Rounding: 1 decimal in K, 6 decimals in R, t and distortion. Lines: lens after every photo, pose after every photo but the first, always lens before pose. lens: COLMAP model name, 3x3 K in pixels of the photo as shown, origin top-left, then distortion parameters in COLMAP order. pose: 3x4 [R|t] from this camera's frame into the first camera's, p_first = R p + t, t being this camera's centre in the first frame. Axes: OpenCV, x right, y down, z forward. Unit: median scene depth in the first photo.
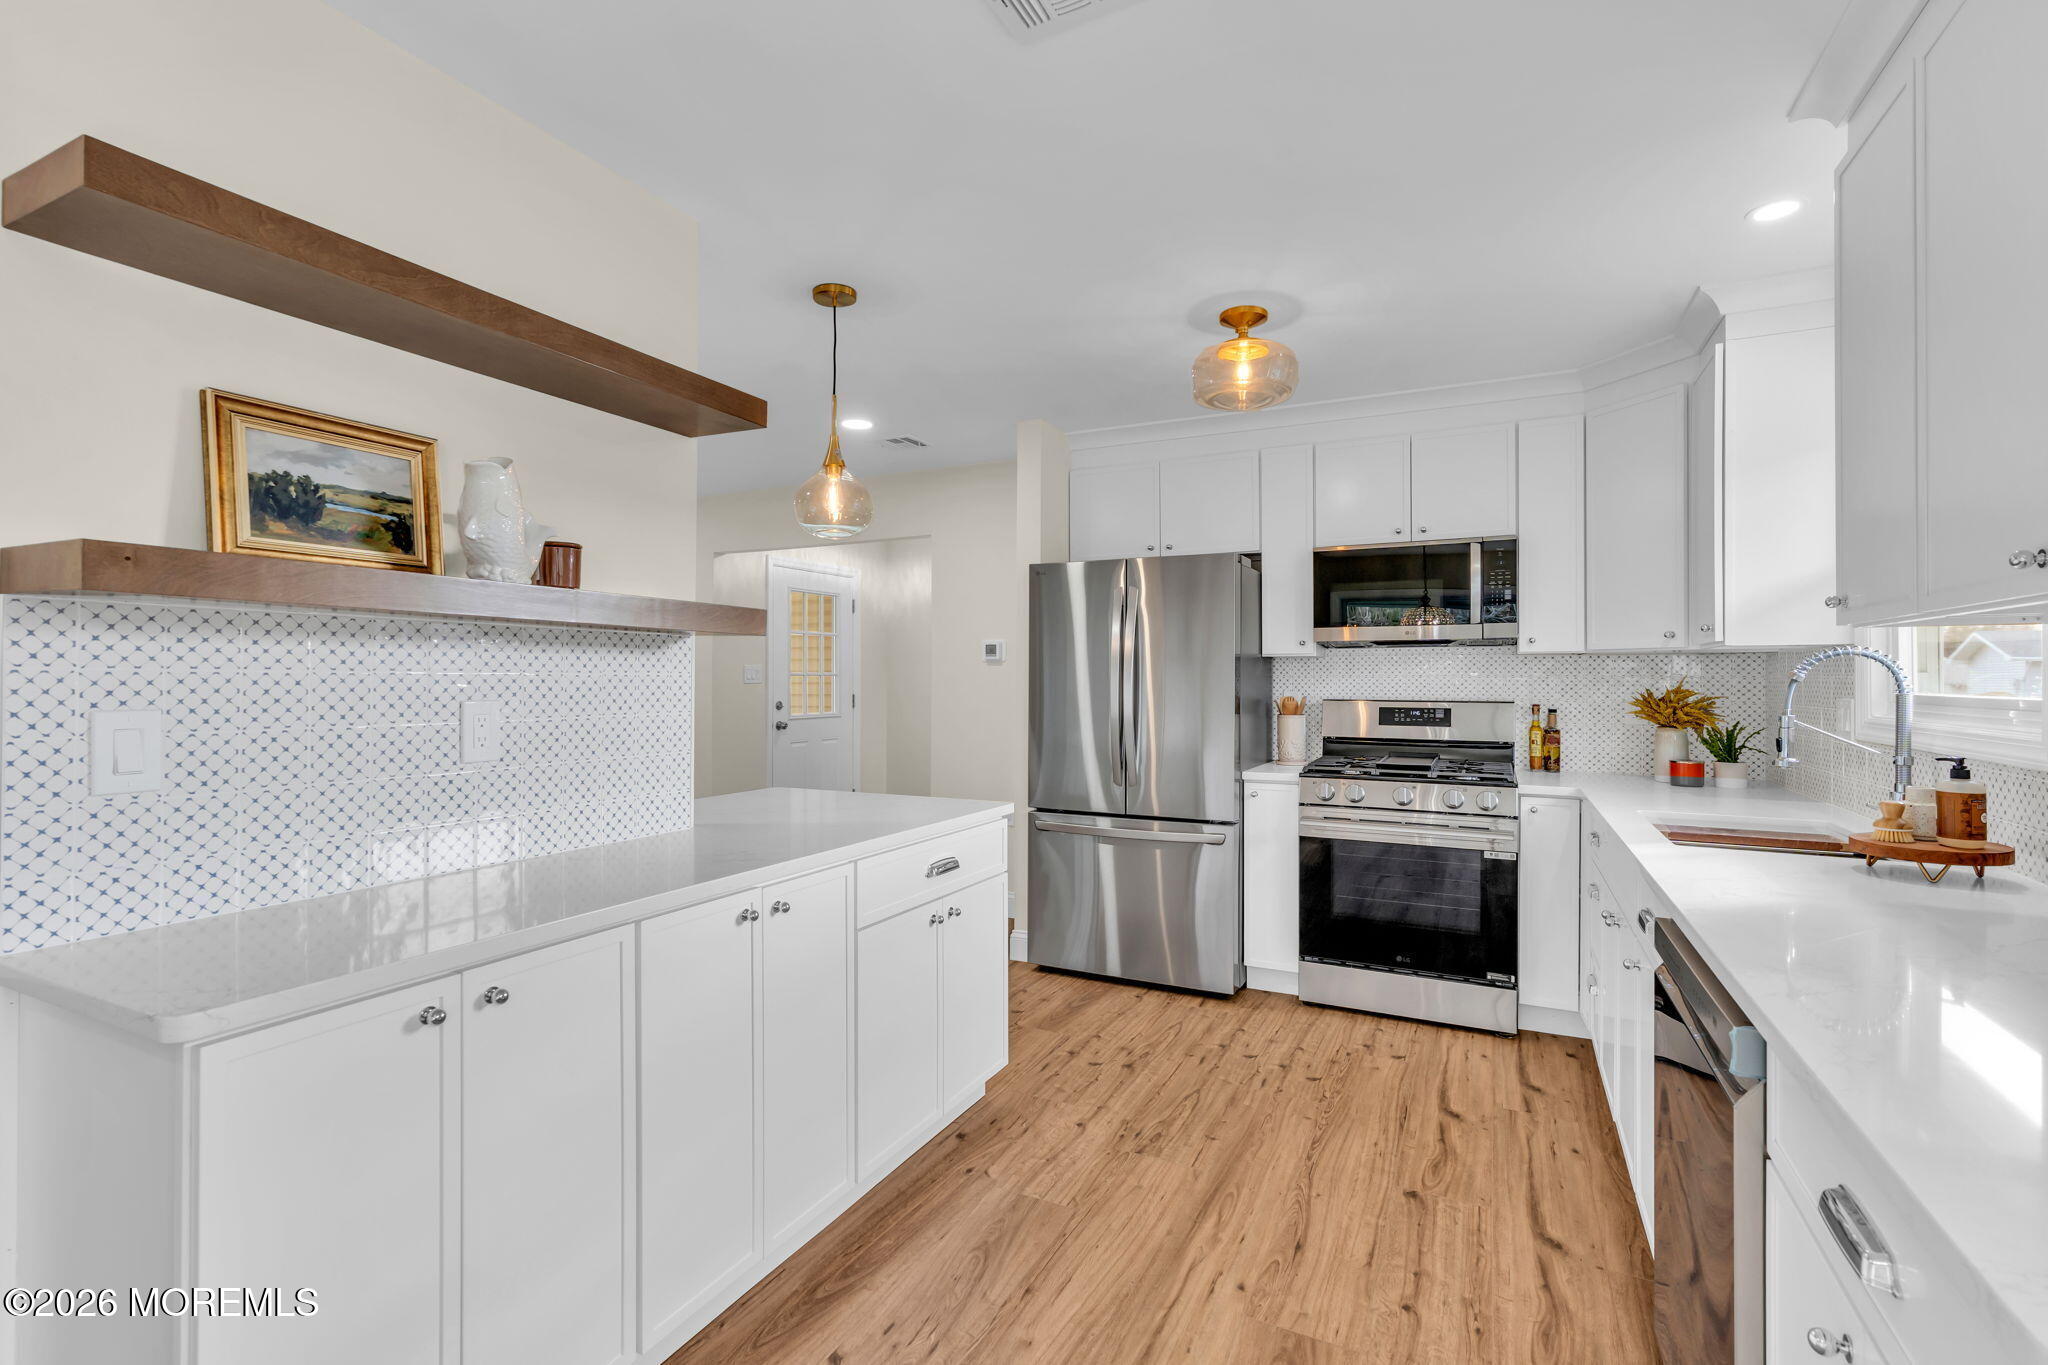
lens RADIAL K [[922.5, 0, 1018.7], [0, 922.5, 680.7], [0, 0, 1]] dist [-0.004366, 0.003164]
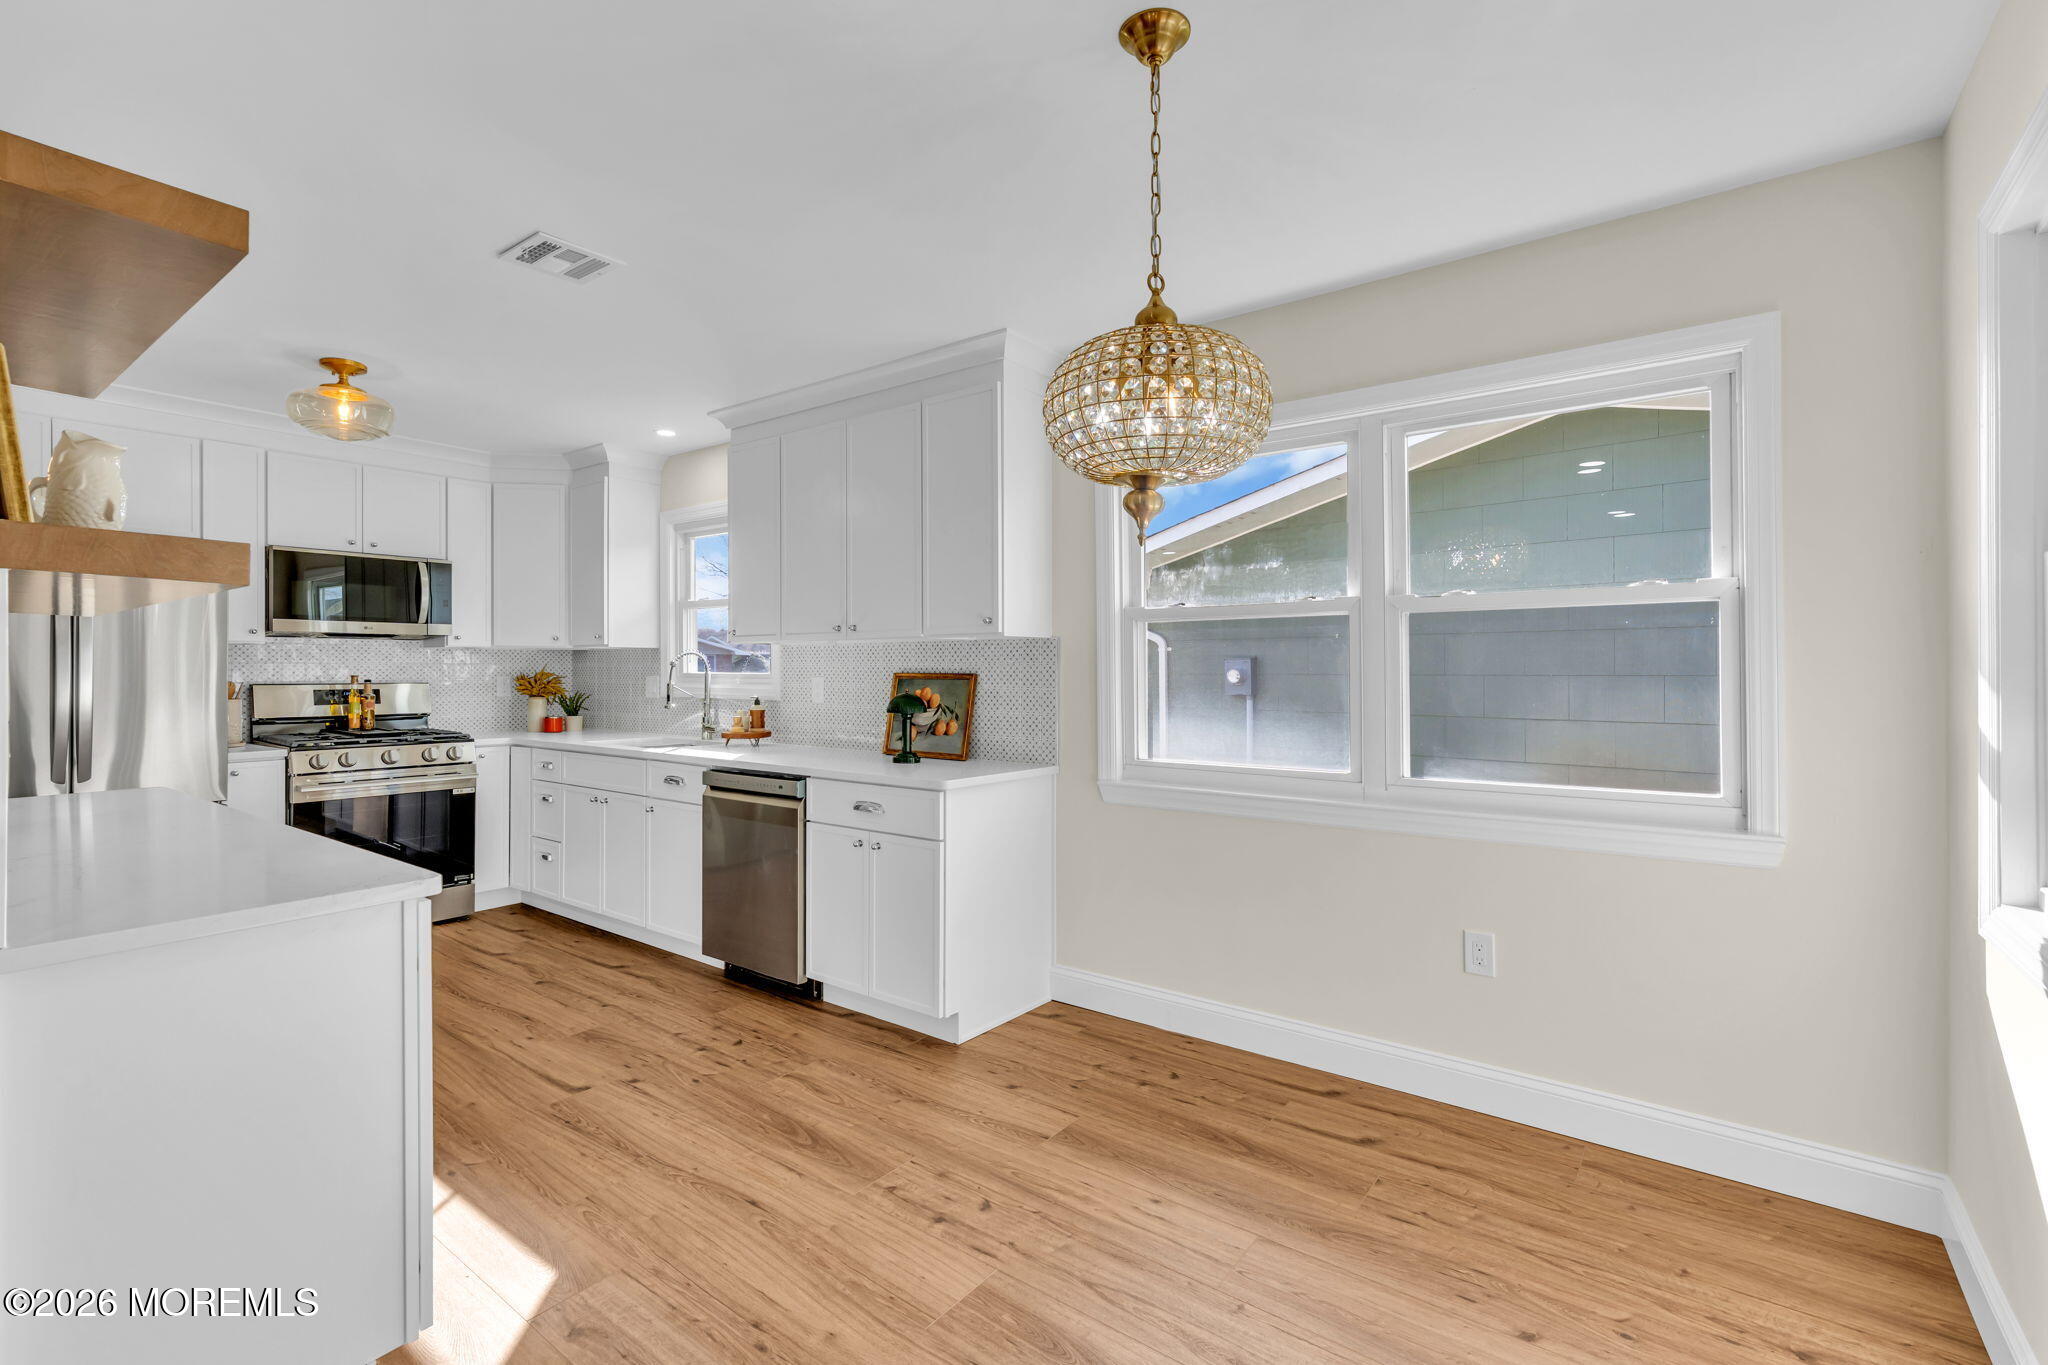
lens RADIAL K [[922.5, 0, 1013.6], [0, 922.5, 673.5], [0, 0, 1]] dist [-0.004366, 0.003164]
pose [[0.179287, -0.004301, 0.983787, -0.692519], [0.000234, 0.999991, 0.004329, 0.004727], [-0.983797, -0.000546, 0.179287, -0.074863]]
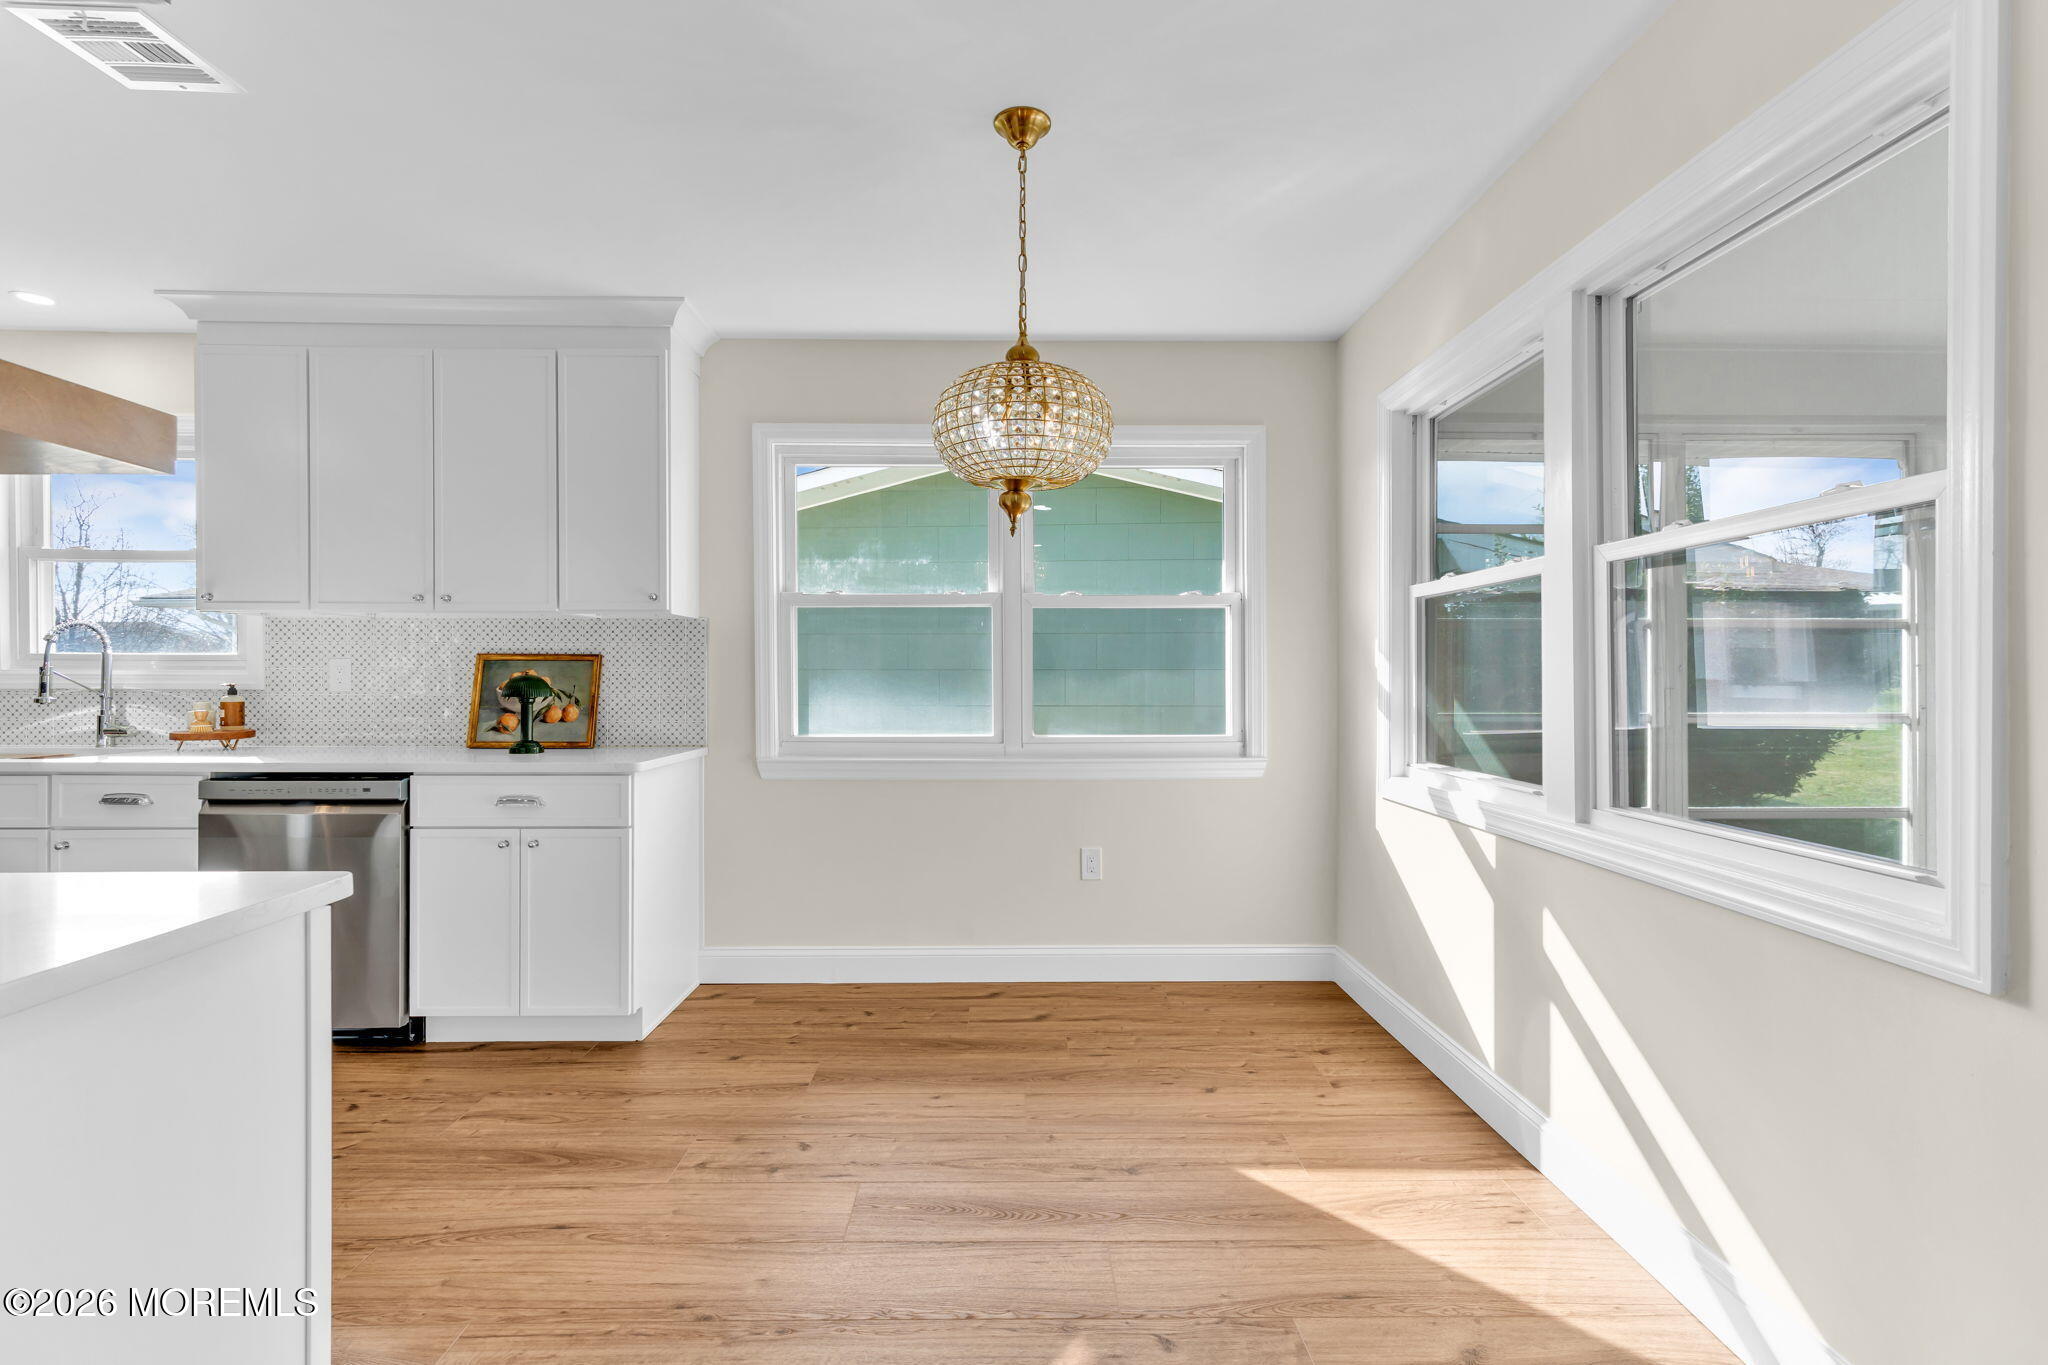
lens RADIAL K [[917.1, 0, 1025.9], [0, 917.1, 682.6], [0, 0, 1]] dist [-0.003943, 0.003849]
pose [[-0.476116, -0.008583, 0.879340, -0.734209], [-0.002812, 0.999962, 0.008238, 0.031088], [-0.879378, 0.001450, -0.476122, 0.237684]]
